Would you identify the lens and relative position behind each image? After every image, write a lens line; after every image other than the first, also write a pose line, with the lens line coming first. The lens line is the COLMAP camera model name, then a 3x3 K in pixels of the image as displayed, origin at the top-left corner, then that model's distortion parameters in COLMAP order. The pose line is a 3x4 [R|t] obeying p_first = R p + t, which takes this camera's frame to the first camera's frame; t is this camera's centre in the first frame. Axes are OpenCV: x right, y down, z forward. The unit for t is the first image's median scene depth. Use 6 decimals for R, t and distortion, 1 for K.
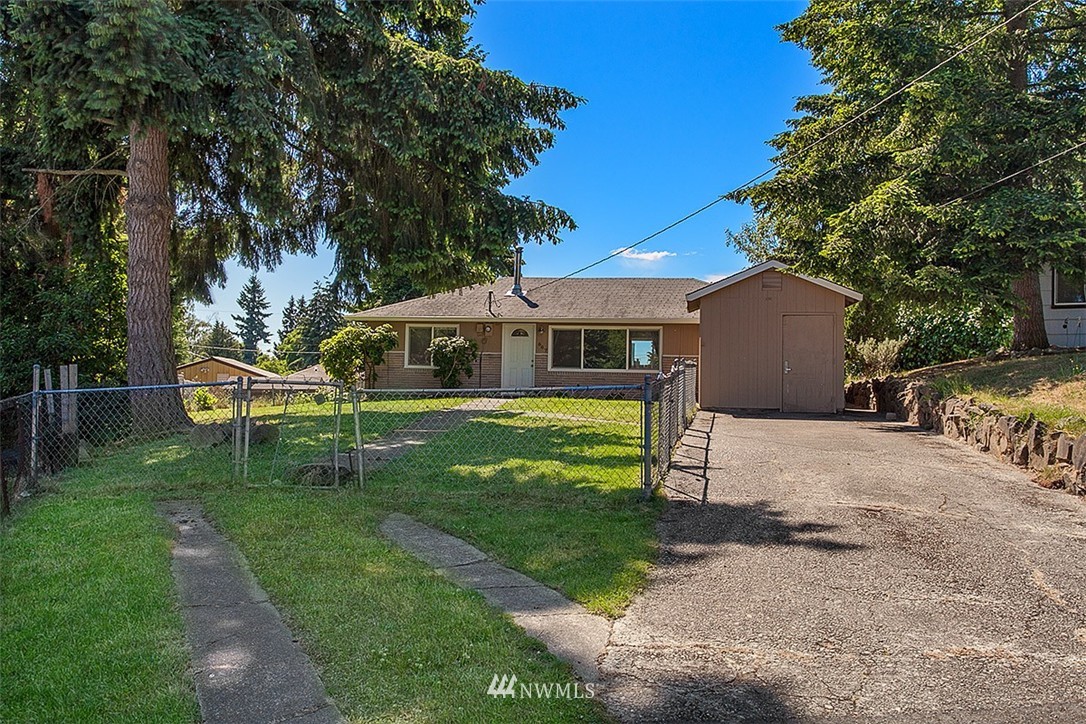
lens RADIAL K [[906.1, 0, 543.0], [0, 906.1, 362.0], [0, 0, 1]] dist [0.001143, 0.000227]
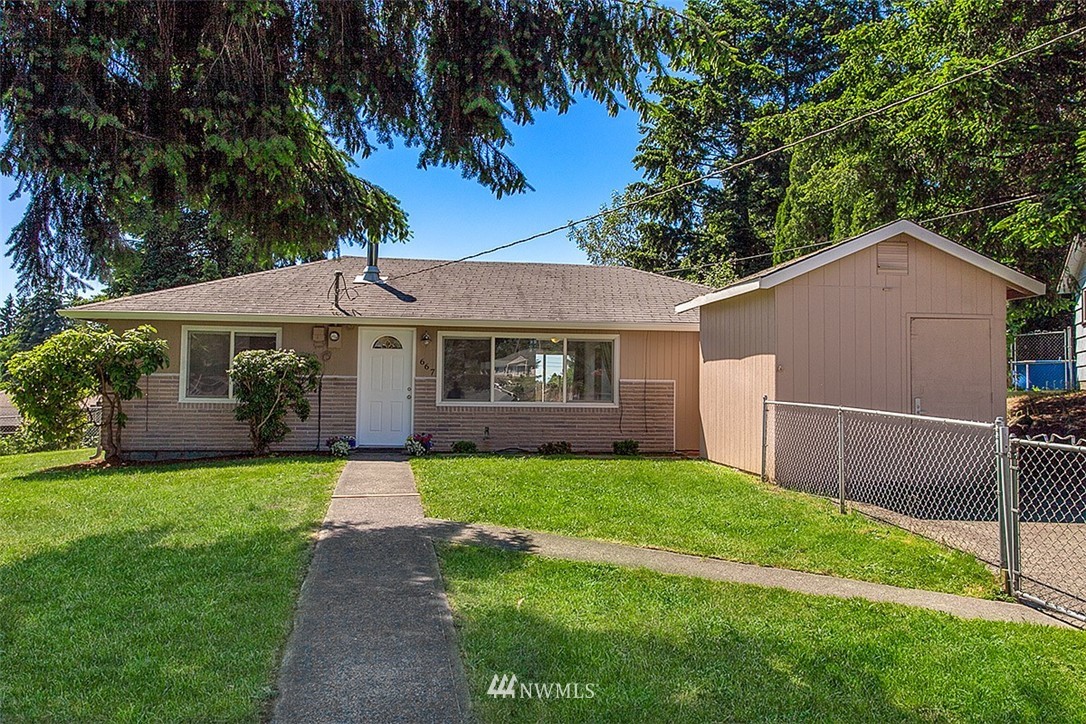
lens RADIAL K [[823.0, 0, 543.0], [0, 823.0, 362.0], [0, 0, 1]] dist [0.003979, 0.001332]
pose [[0.956784, 0.001485, 0.290795, -0.085957], [0.000262, 0.999982, -0.005969, -0.016149], [-0.290799, 0.005787, 0.956767, 0.444930]]
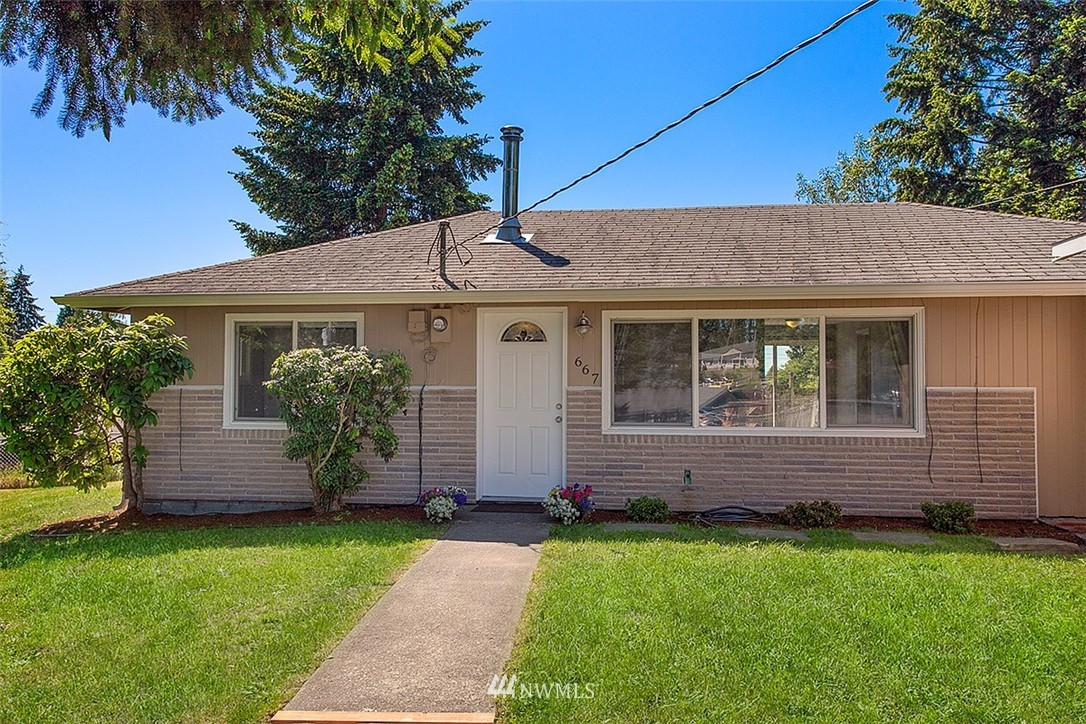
lens RADIAL K [[823.0, 0, 543.0], [0, 823.0, 362.0], [0, 0, 1]] dist [0.003979, 0.001332]
pose [[0.999041, -0.017819, 0.039998, -0.031389], [0.017834, 0.999841, -0.000025, -0.019731], [-0.039991, 0.000739, 0.999200, 0.657738]]
